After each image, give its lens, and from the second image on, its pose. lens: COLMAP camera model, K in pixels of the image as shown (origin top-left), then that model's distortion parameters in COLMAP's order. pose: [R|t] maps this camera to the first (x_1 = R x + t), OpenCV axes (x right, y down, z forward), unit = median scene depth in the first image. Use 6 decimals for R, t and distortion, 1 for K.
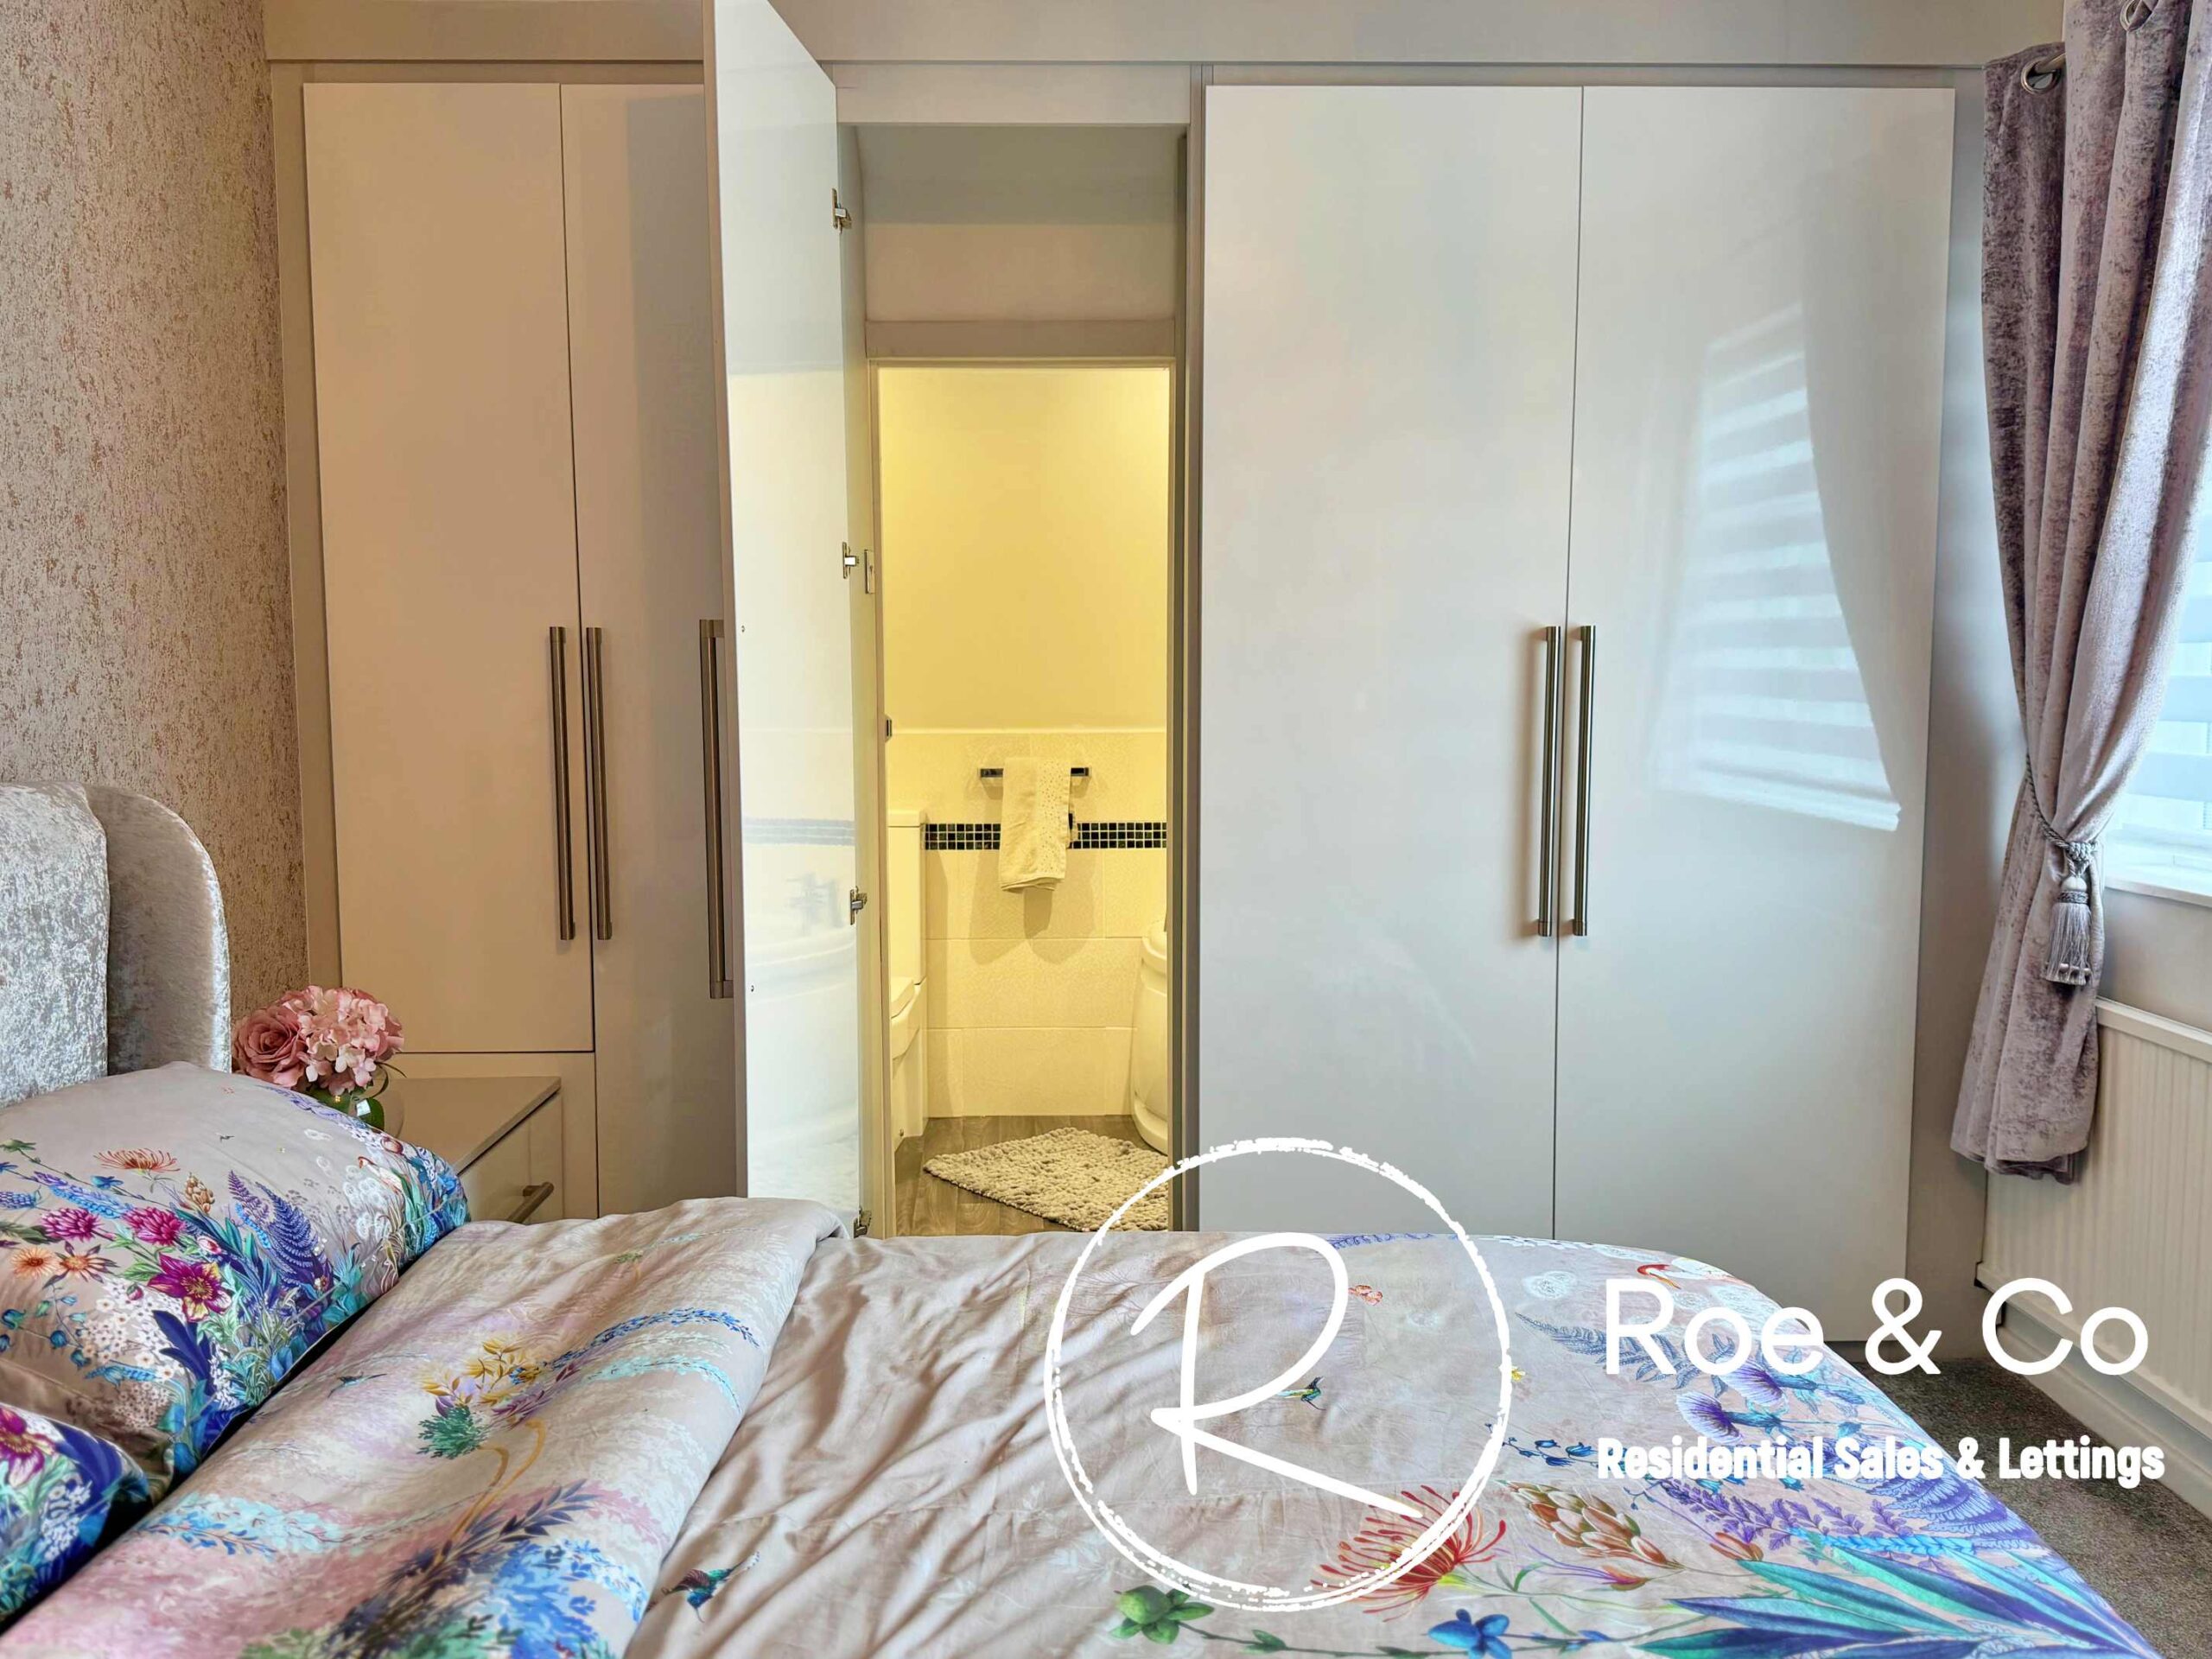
lens RADIAL K [[1722.8, 0, 1106.0], [0, 1722.8, 829.5], [0, 0, 1]] dist [0.047412, -0.006209]
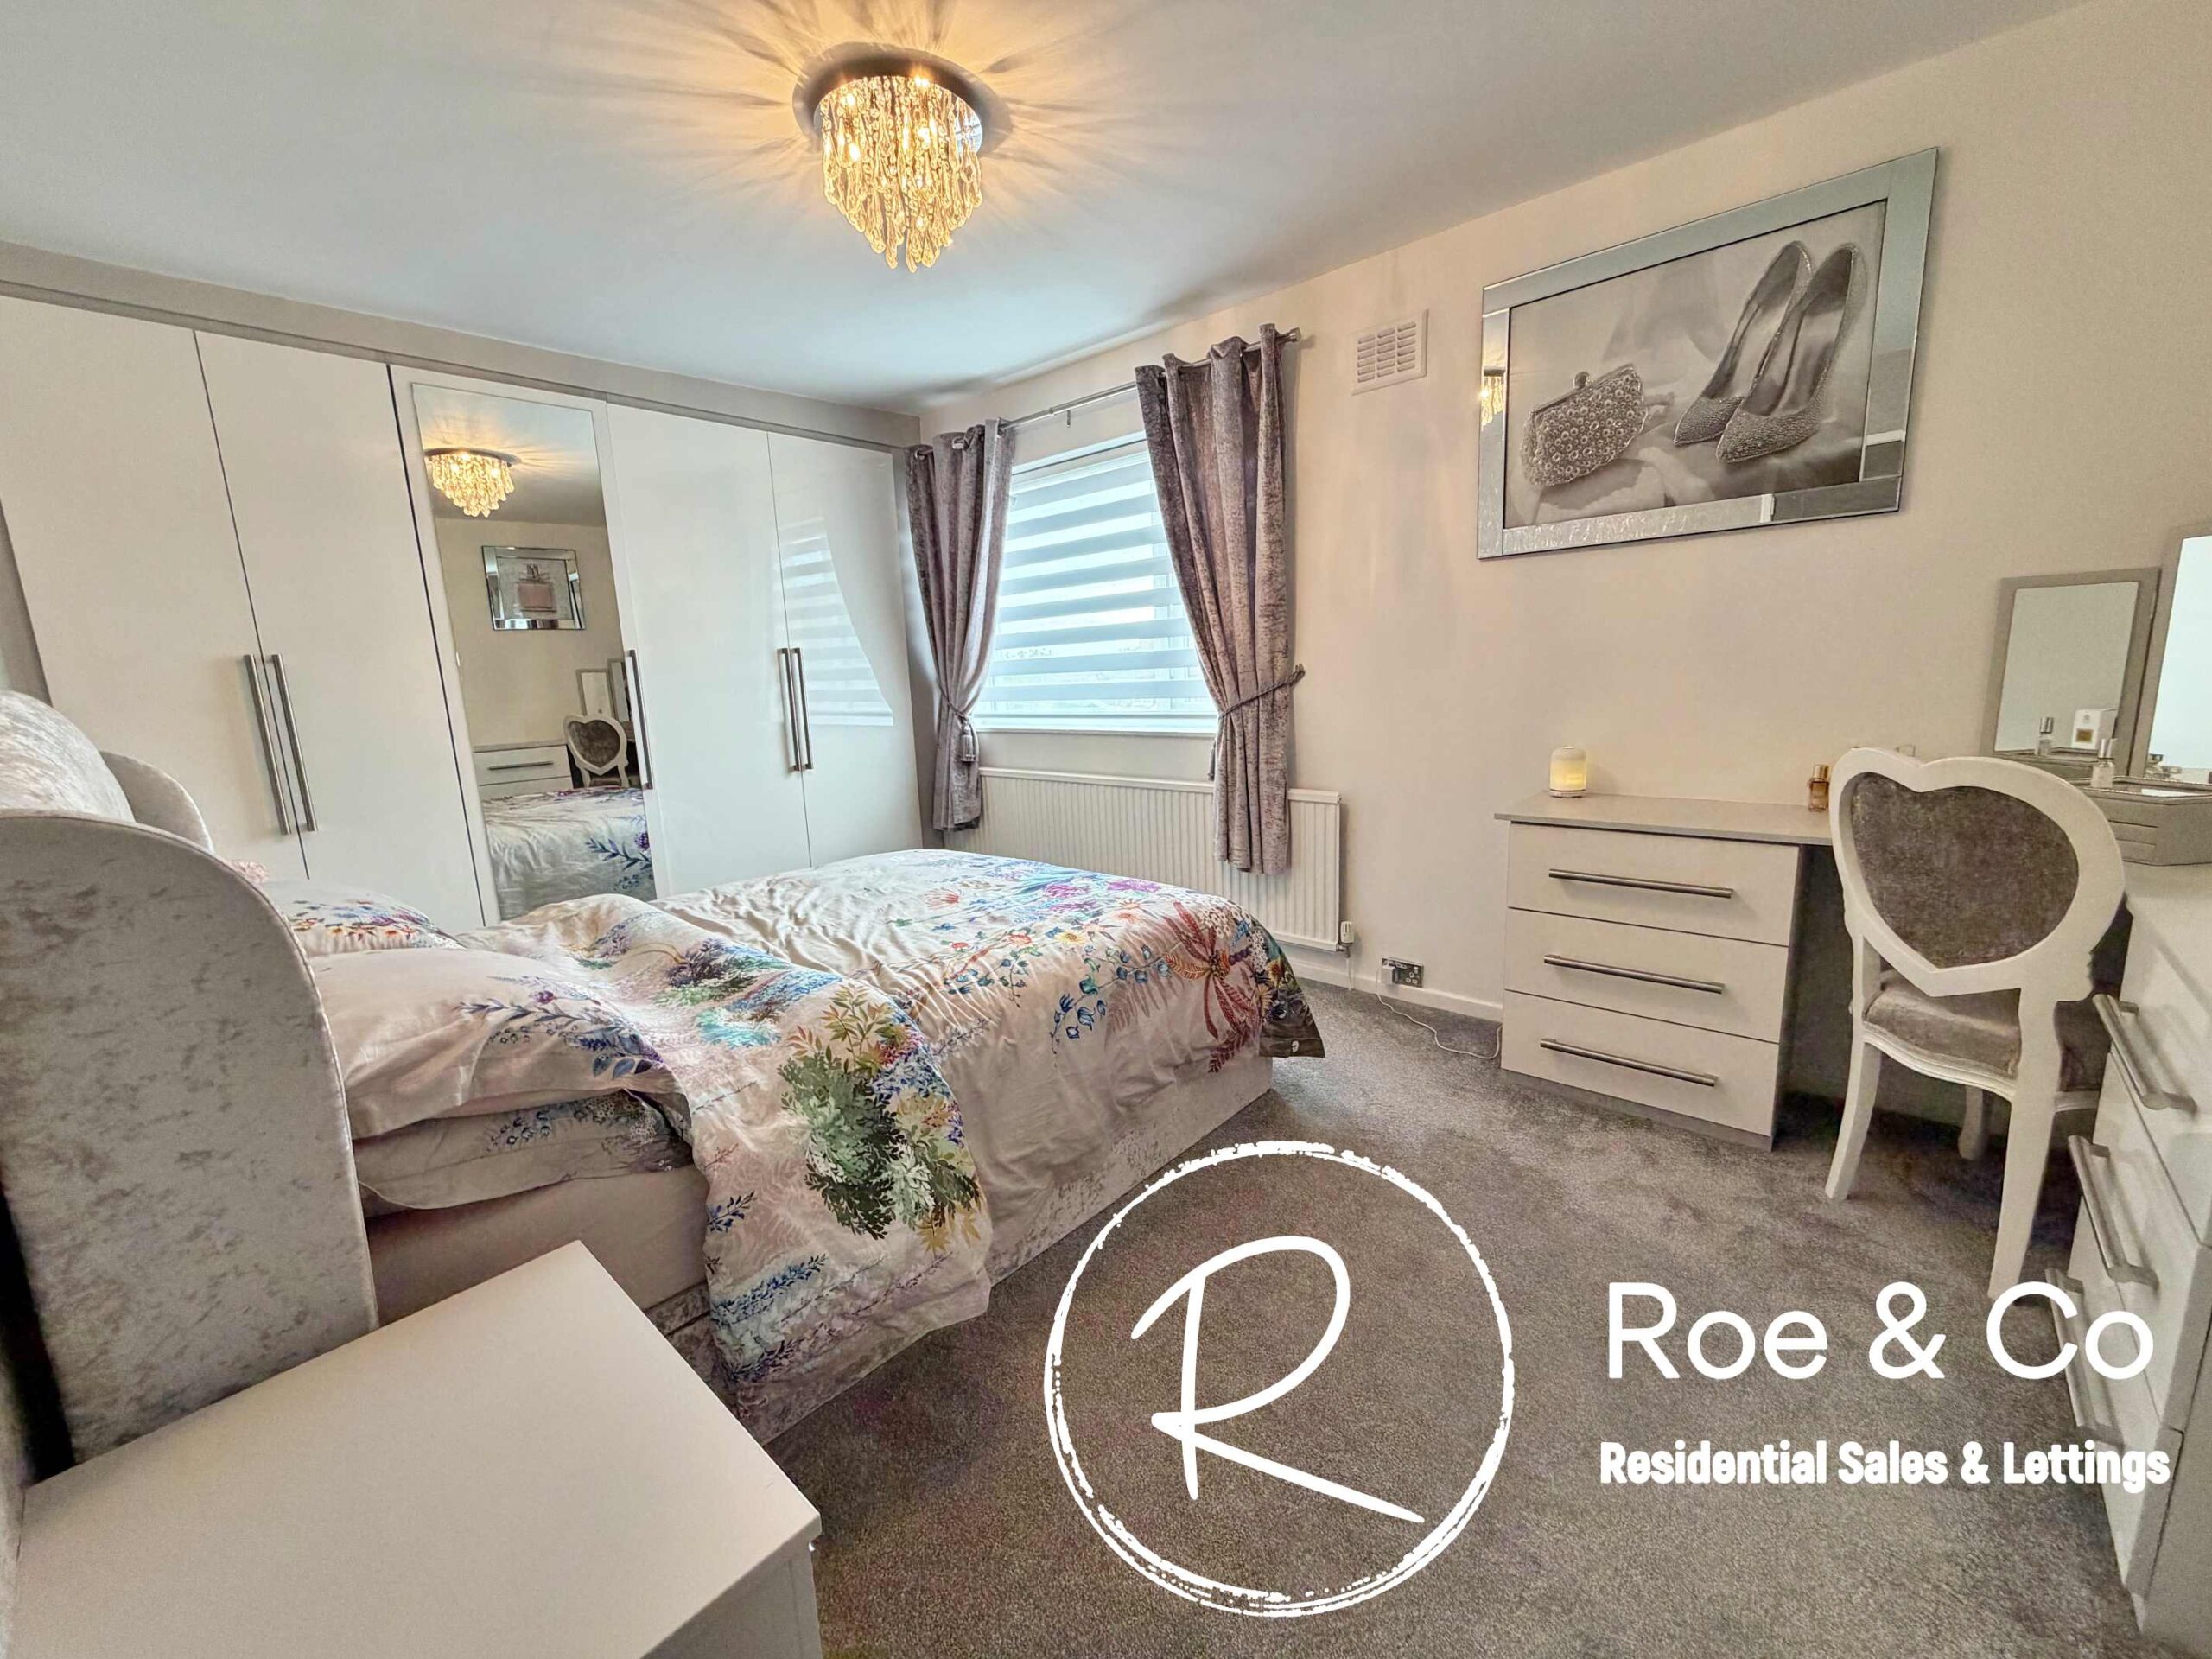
lens RADIAL K [[877.3, 0, 1106.0], [0, 877.3, 829.5], [0, 0, 1]] dist [0.001933, 0.000264]
pose [[0.671195, -0.160813, 0.723627, -0.416019], [0.107689, 0.986982, 0.119453, 0.044029], [-0.733417, -0.002250, 0.679775, -0.220363]]
